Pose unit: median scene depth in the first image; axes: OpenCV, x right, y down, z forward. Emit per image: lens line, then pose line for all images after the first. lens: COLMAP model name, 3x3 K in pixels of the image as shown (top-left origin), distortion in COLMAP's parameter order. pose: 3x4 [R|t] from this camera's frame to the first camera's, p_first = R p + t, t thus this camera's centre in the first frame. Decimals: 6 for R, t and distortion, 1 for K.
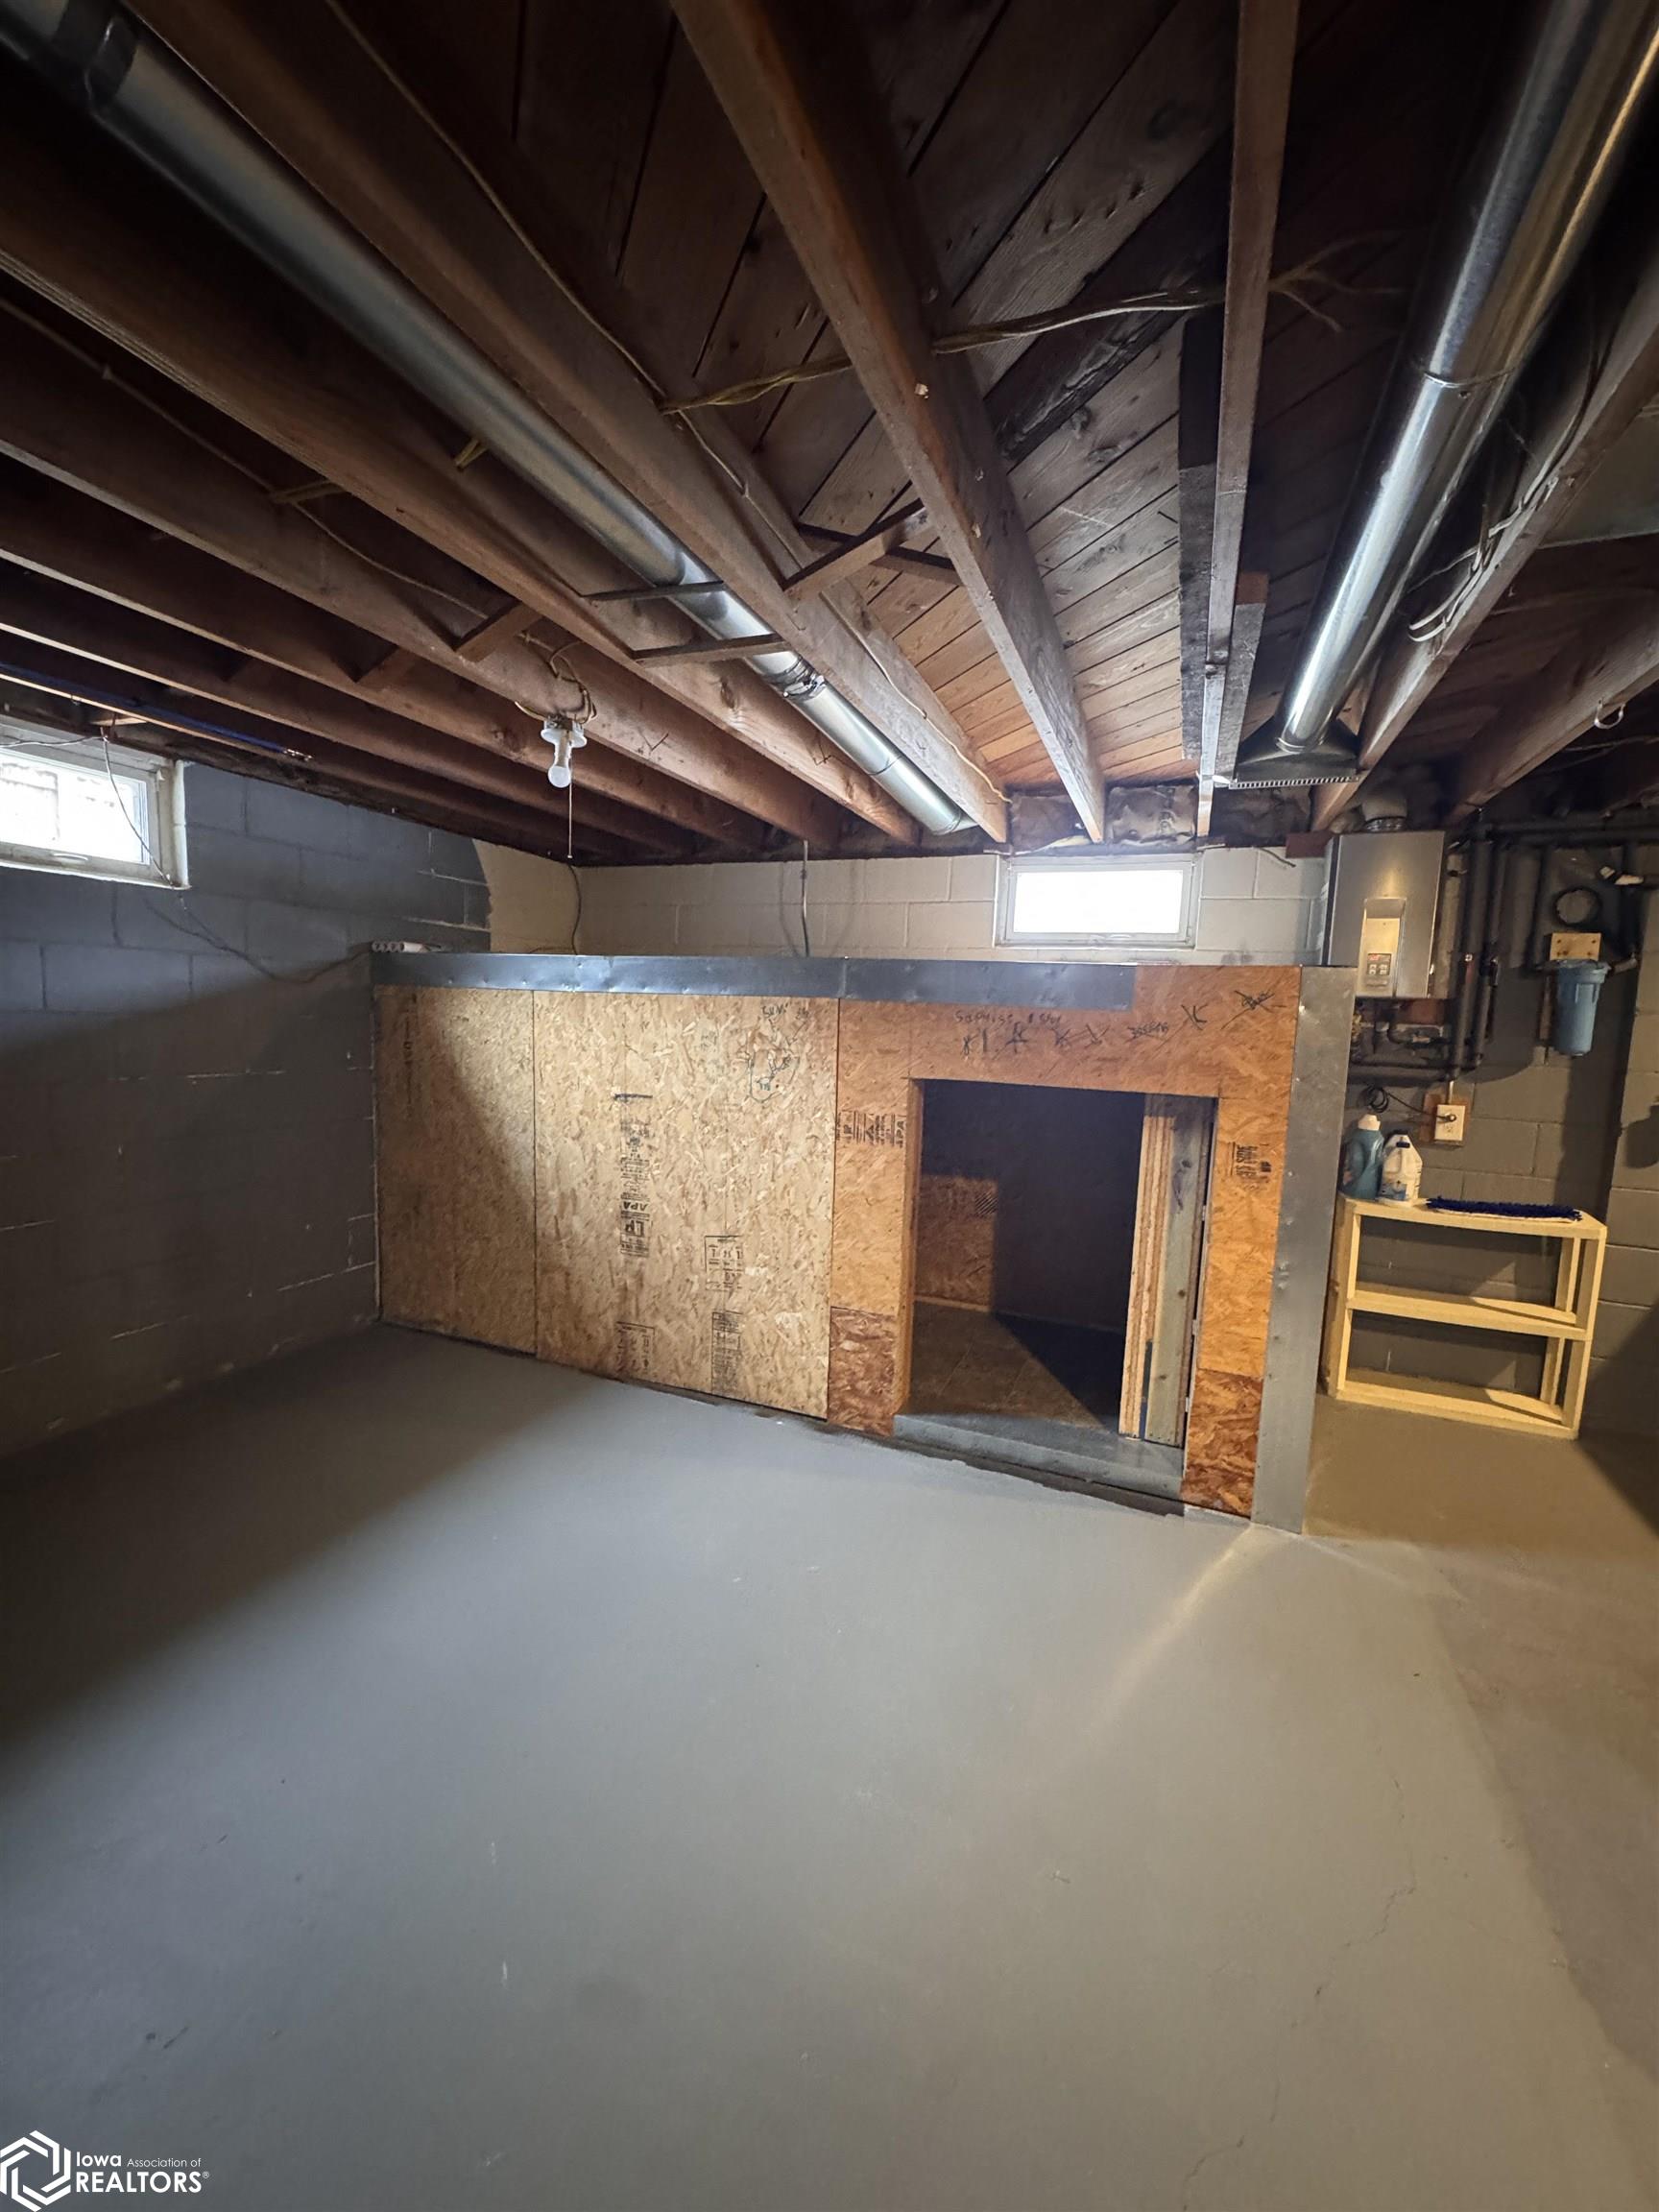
lens RADIAL K [[879.9, 0, 817.8], [0, 879.9, 1103.4], [0, 0, 1]] dist [-0.000488, -0.001592]
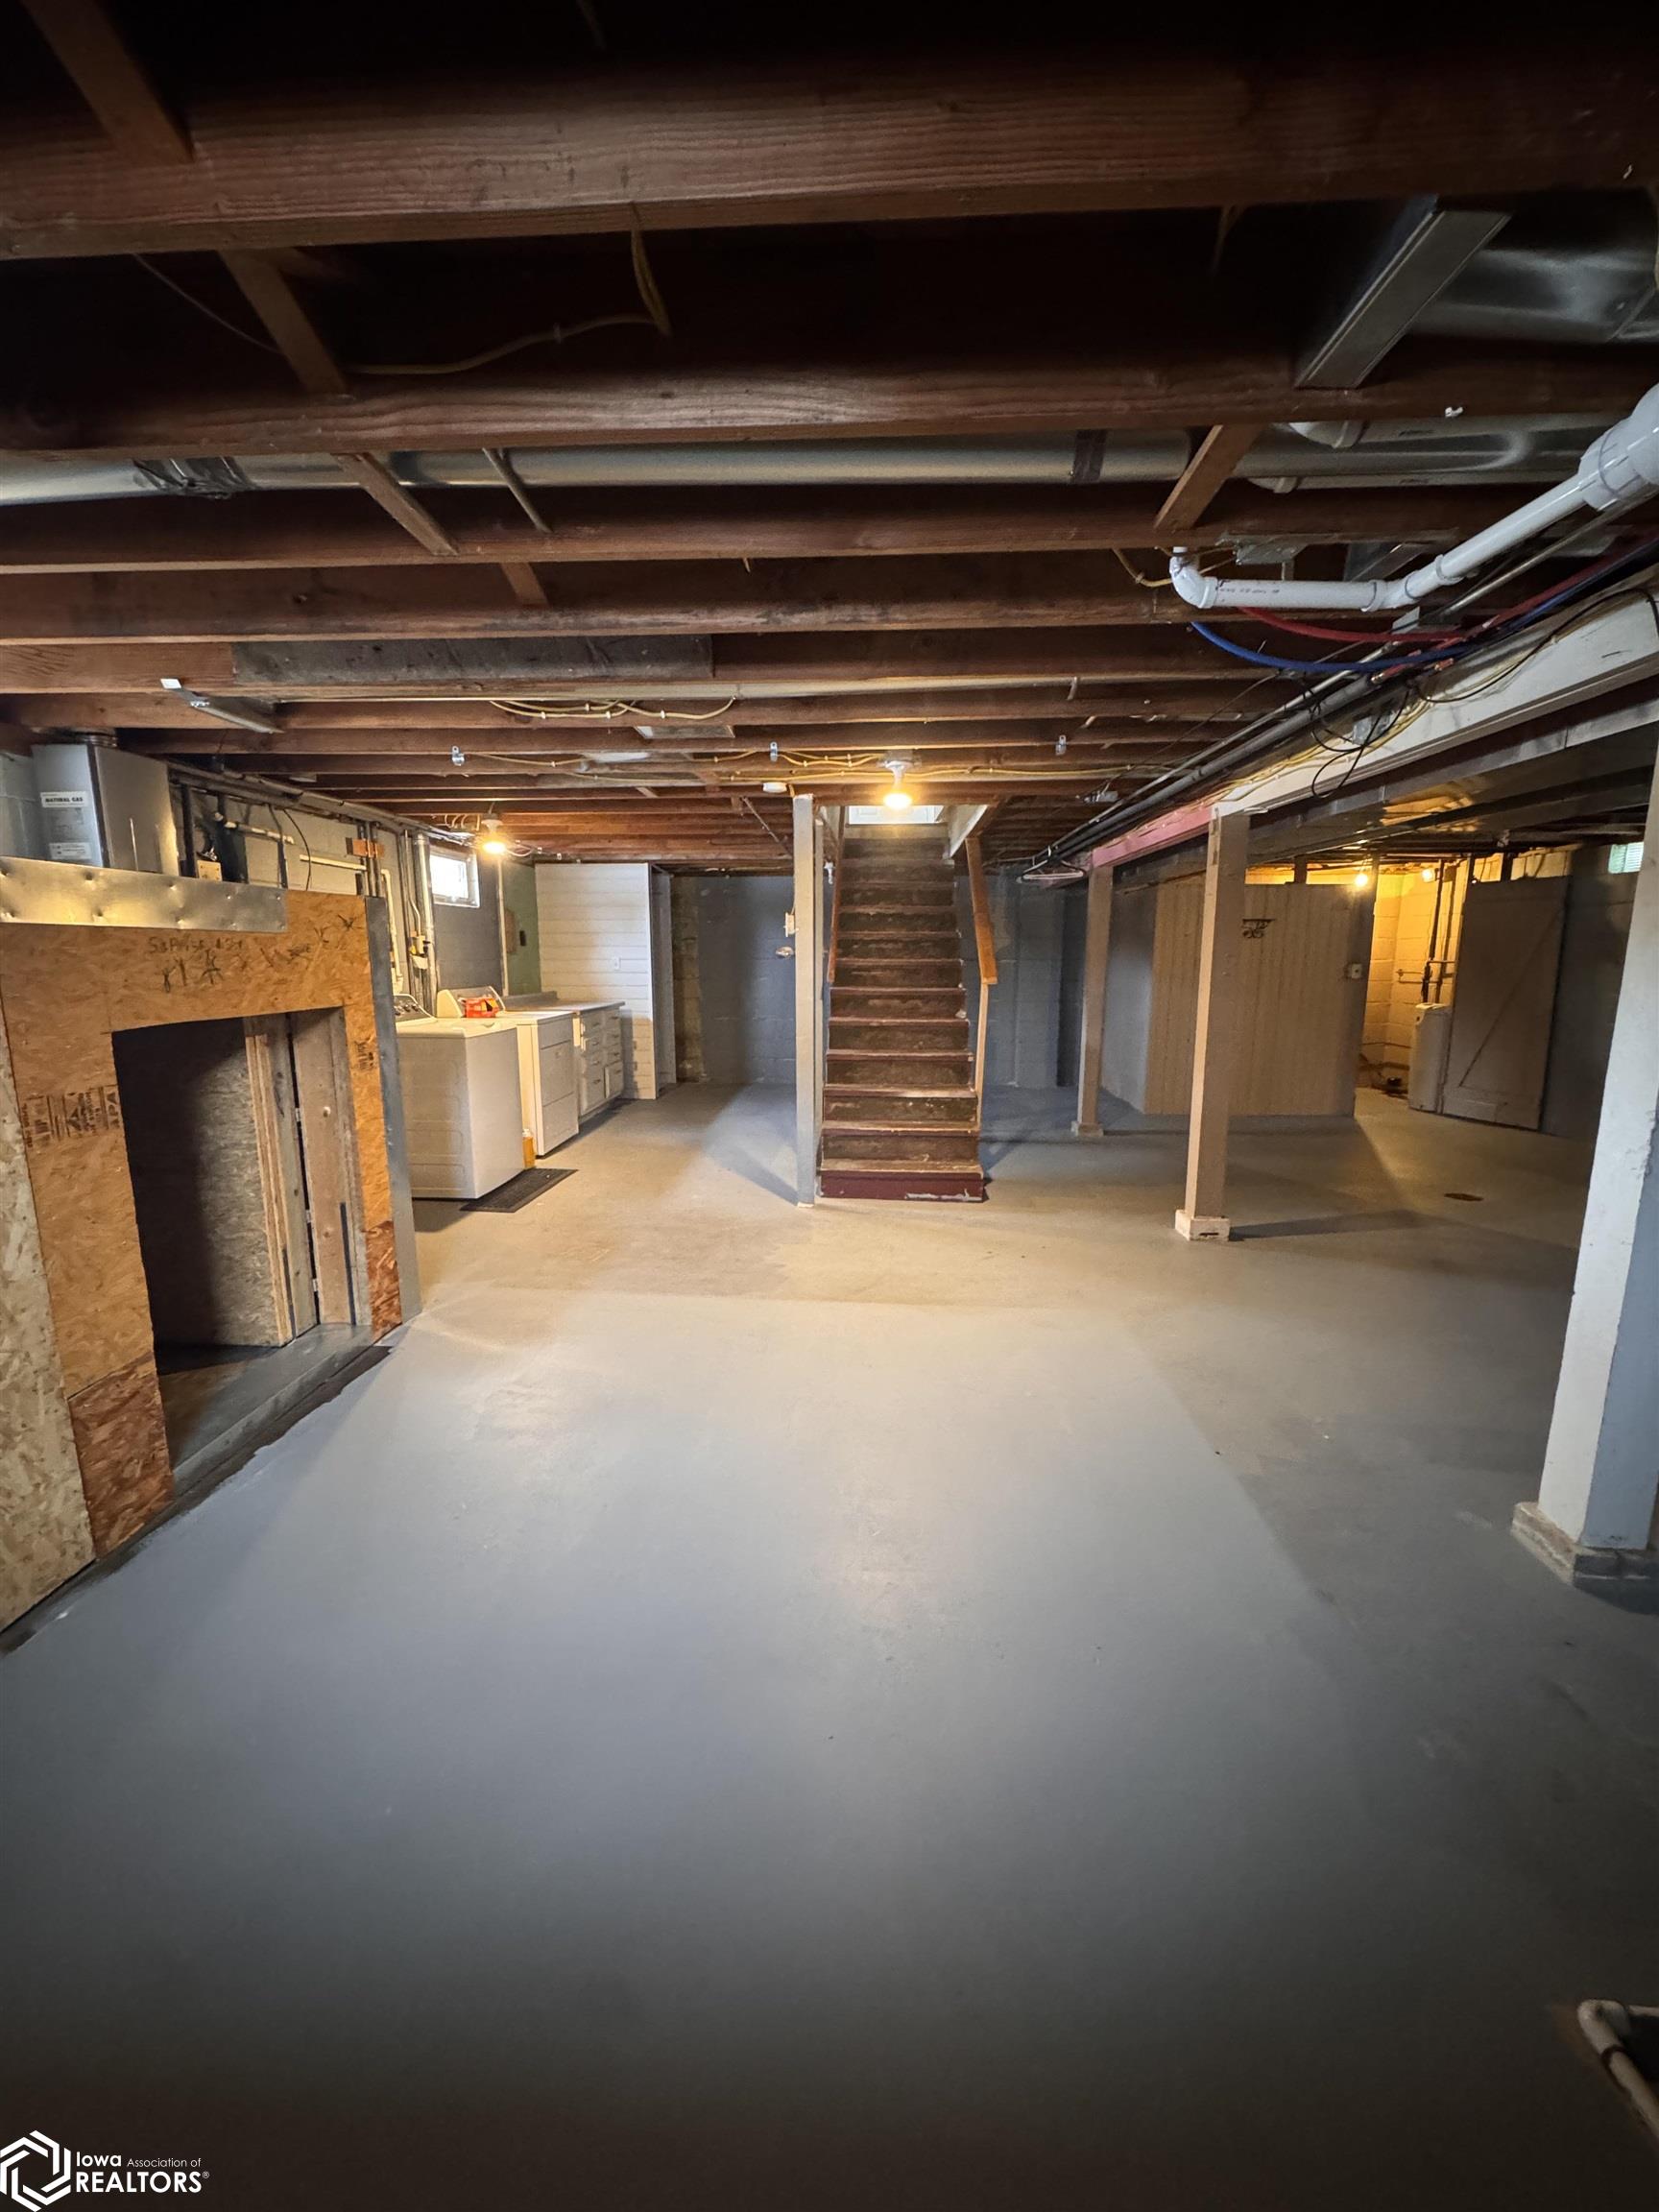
lens RADIAL K [[879.9, 0, 830.8], [0, 879.9, 1110.7], [0, 0, 1]] dist [-0.000488, -0.001592]
pose [[-0.334061, -0.207411, 0.919447, -0.683217], [0.083802, 0.965089, 0.248154, -0.084719], [-0.938819, 0.159950, -0.305018, 0.589934]]
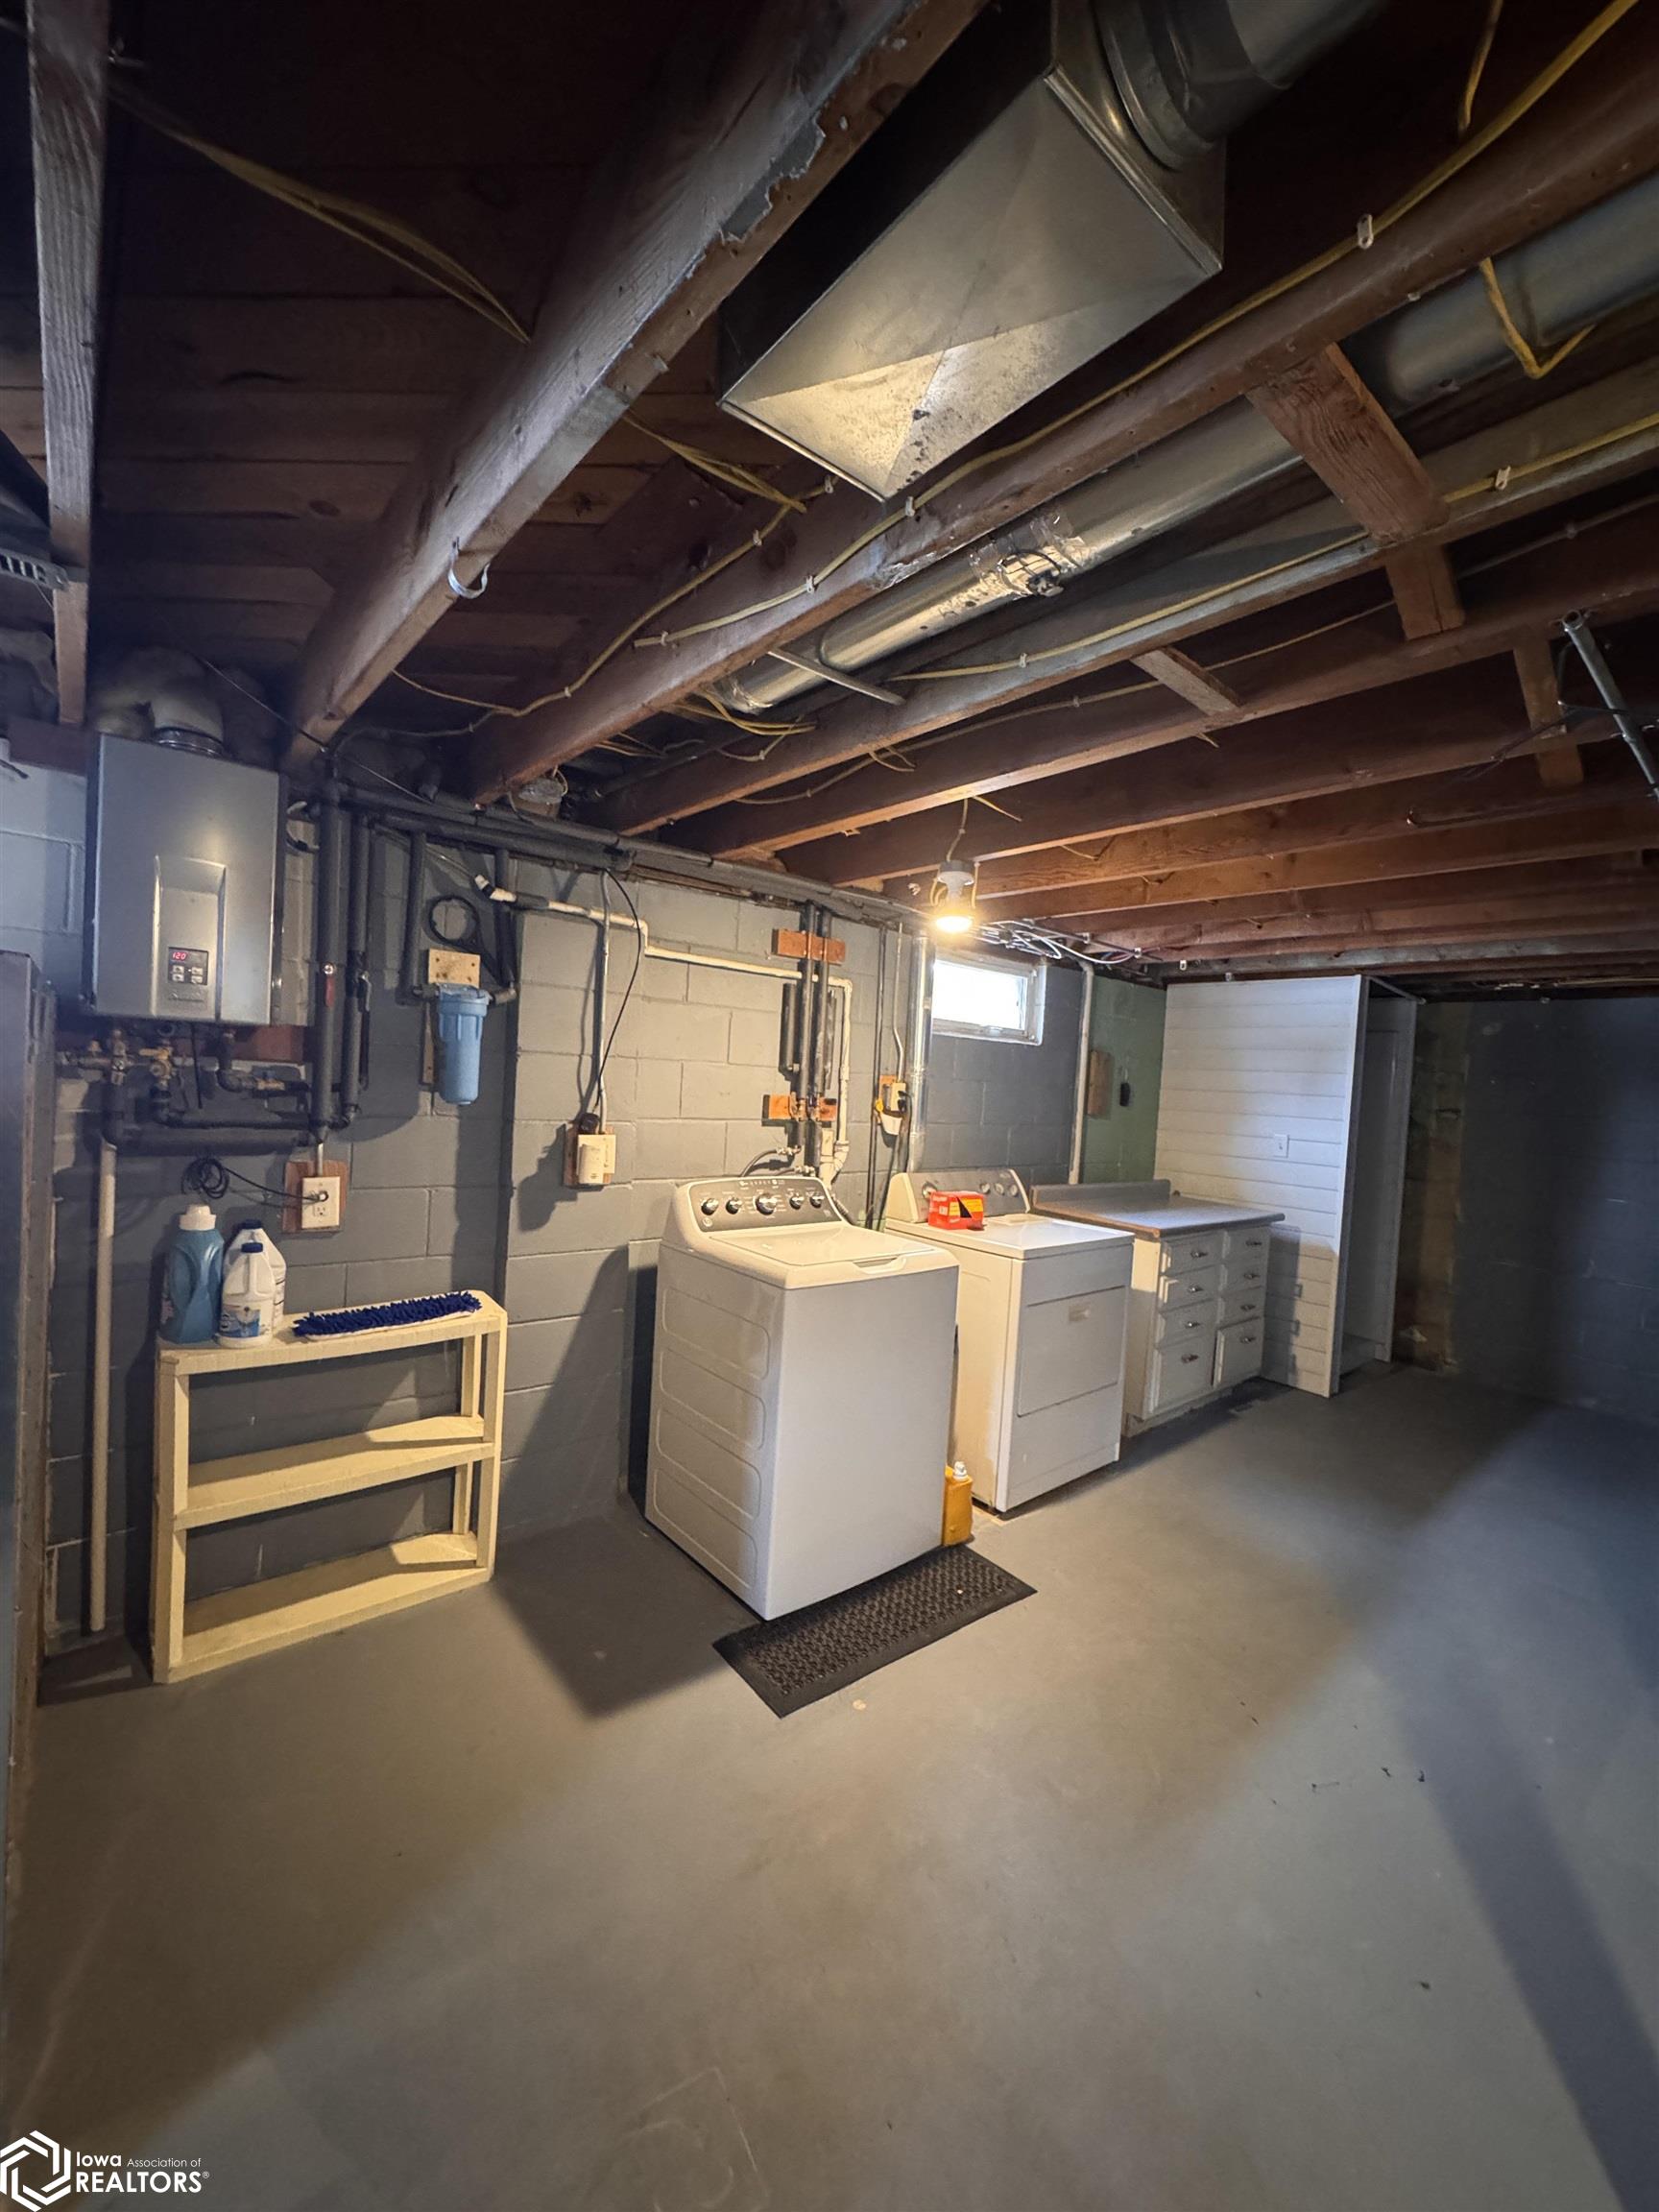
lens RADIAL K [[879.9, 0, 833.4], [0, 879.9, 1105.5], [0, 0, 1]] dist [-0.000488, -0.001592]
pose [[0.452839, -0.039043, 0.890737, 0.292720], [0.052569, 0.998472, 0.017040, -0.047996], [-0.890041, 0.039109, 0.454200, 0.325956]]
